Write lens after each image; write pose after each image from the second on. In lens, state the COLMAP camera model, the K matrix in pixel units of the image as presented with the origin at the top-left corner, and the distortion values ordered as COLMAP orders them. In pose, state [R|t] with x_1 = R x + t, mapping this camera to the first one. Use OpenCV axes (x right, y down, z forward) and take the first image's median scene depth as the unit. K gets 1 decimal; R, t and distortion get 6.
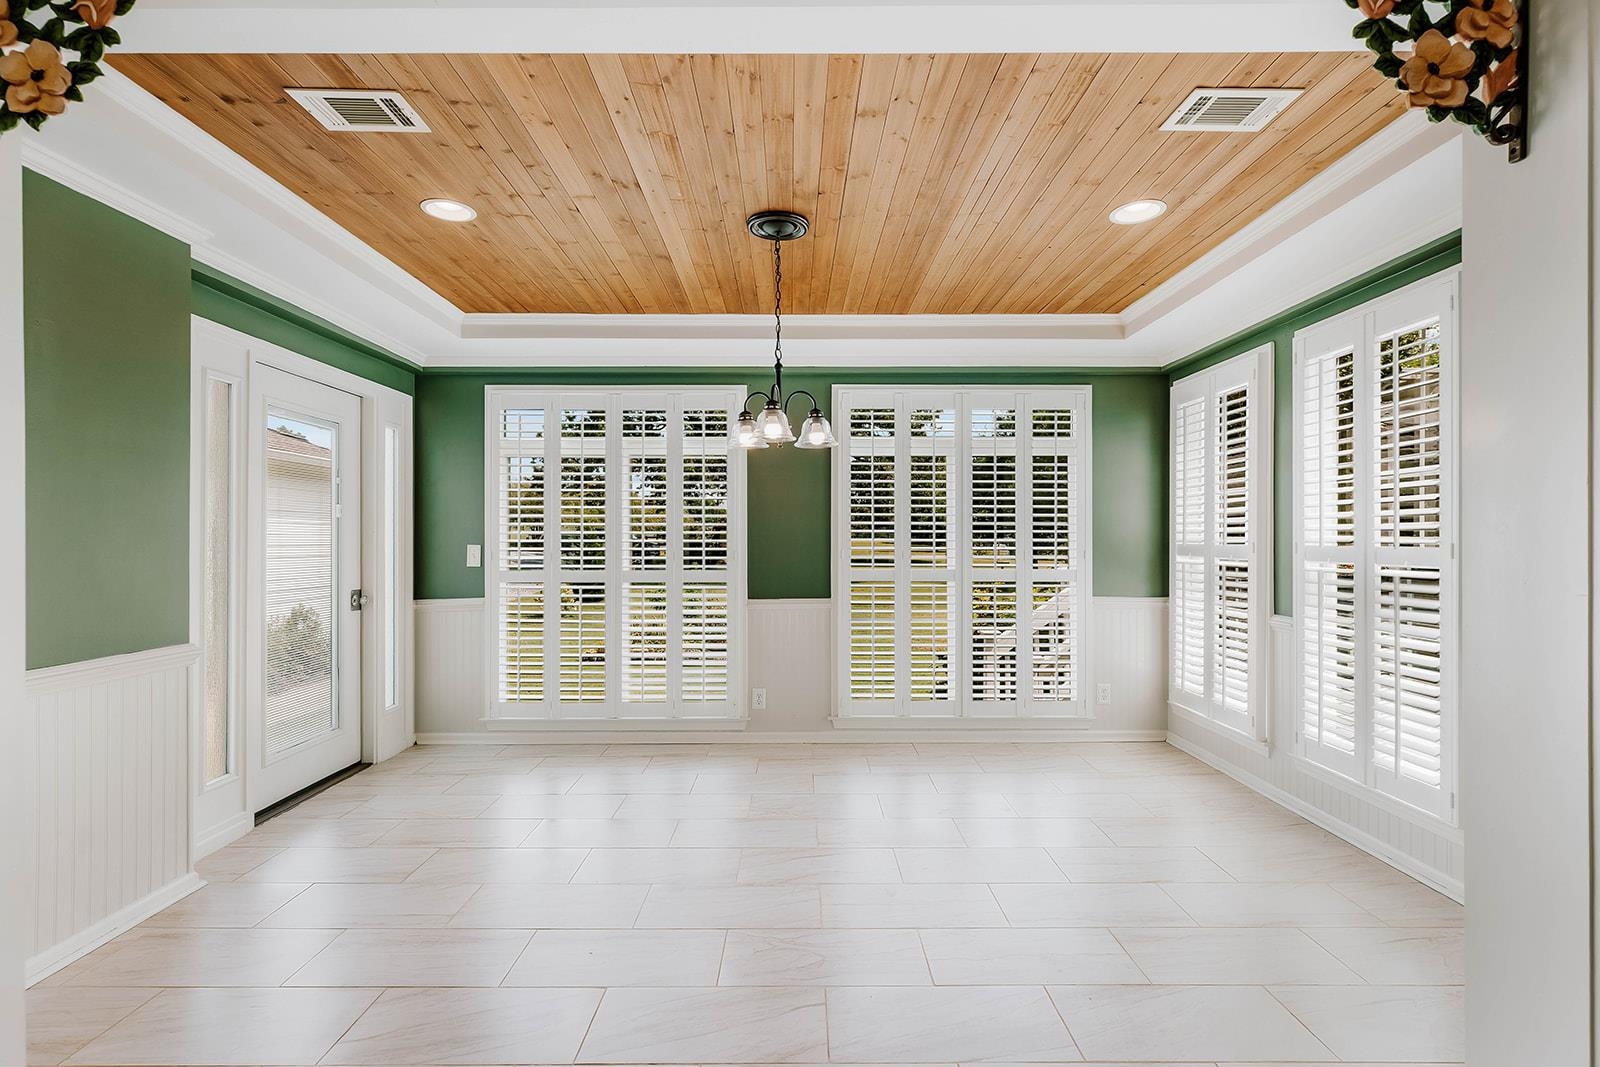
lens RADIAL K [[732.1, 0, 793.3], [0, 732.1, 539.0], [0, 0, 1]] dist [0.005558, -0.000251]
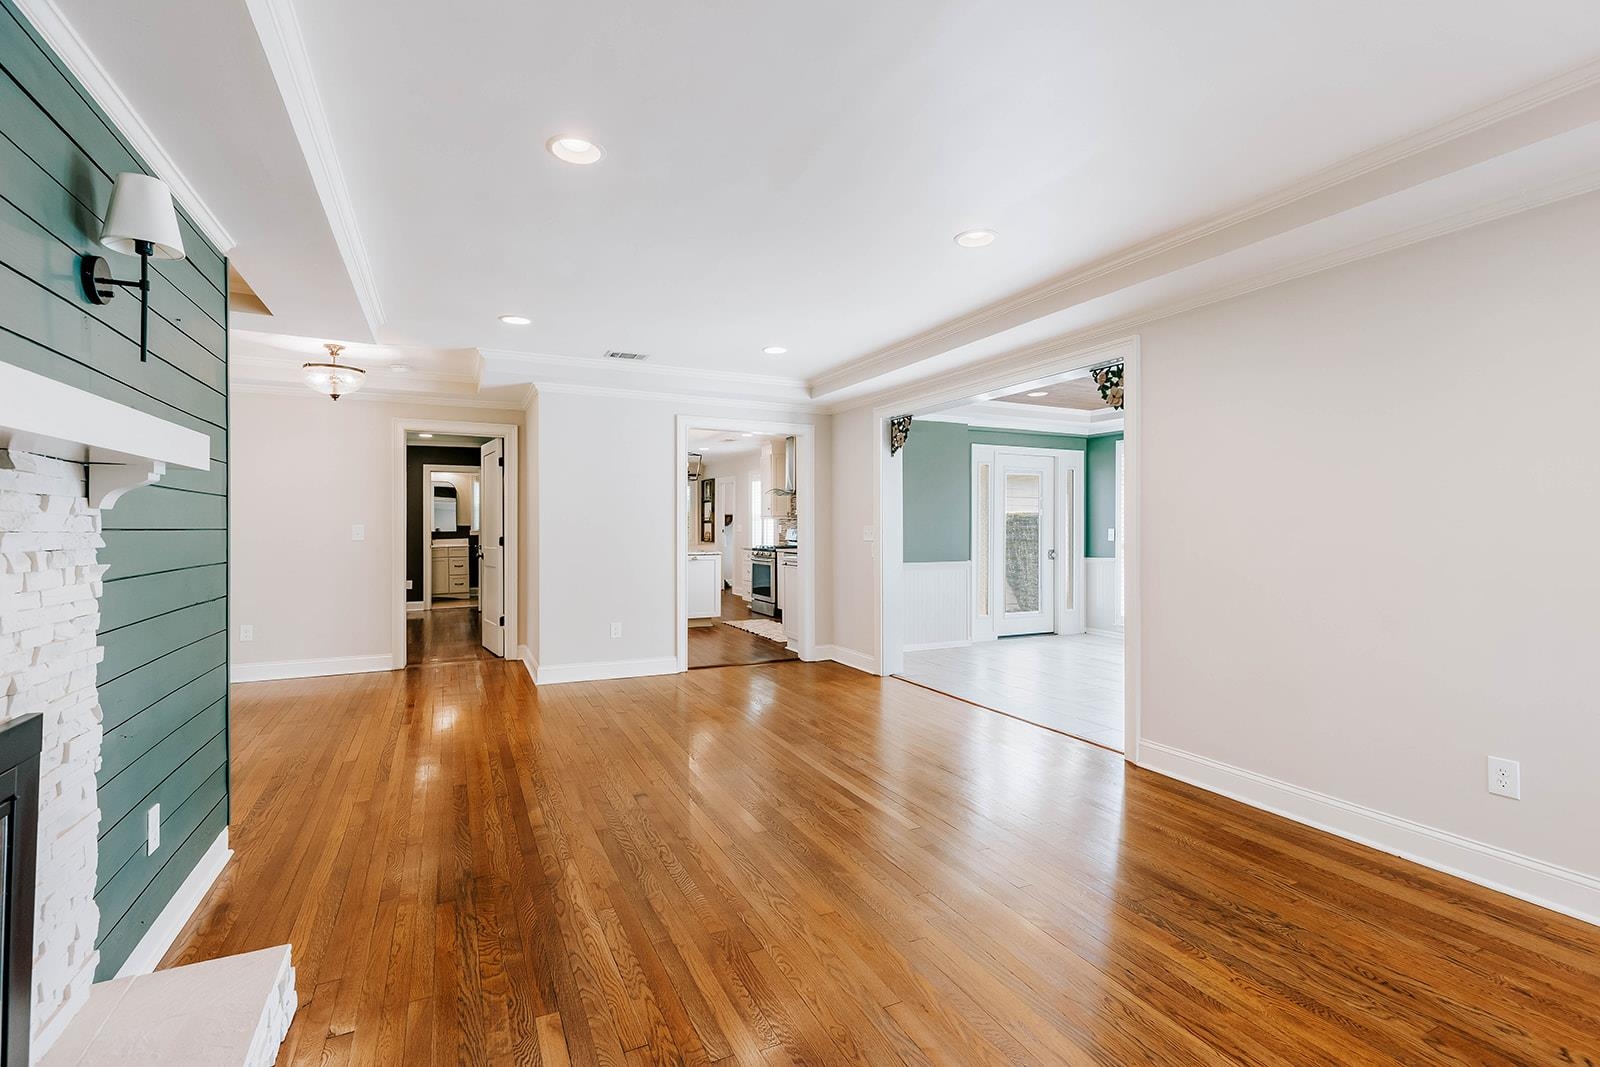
lens RADIAL K [[732.1, 0, 798.6], [0, 732.1, 531.3], [0, 0, 1]] dist [0.005558, -0.000251]
pose [[0.440814, 0.004955, -0.897585, 0.936013], [-0.000717, 0.999986, 0.005169, 0.005876], [0.897598, -0.001635, 0.440812, -0.550379]]
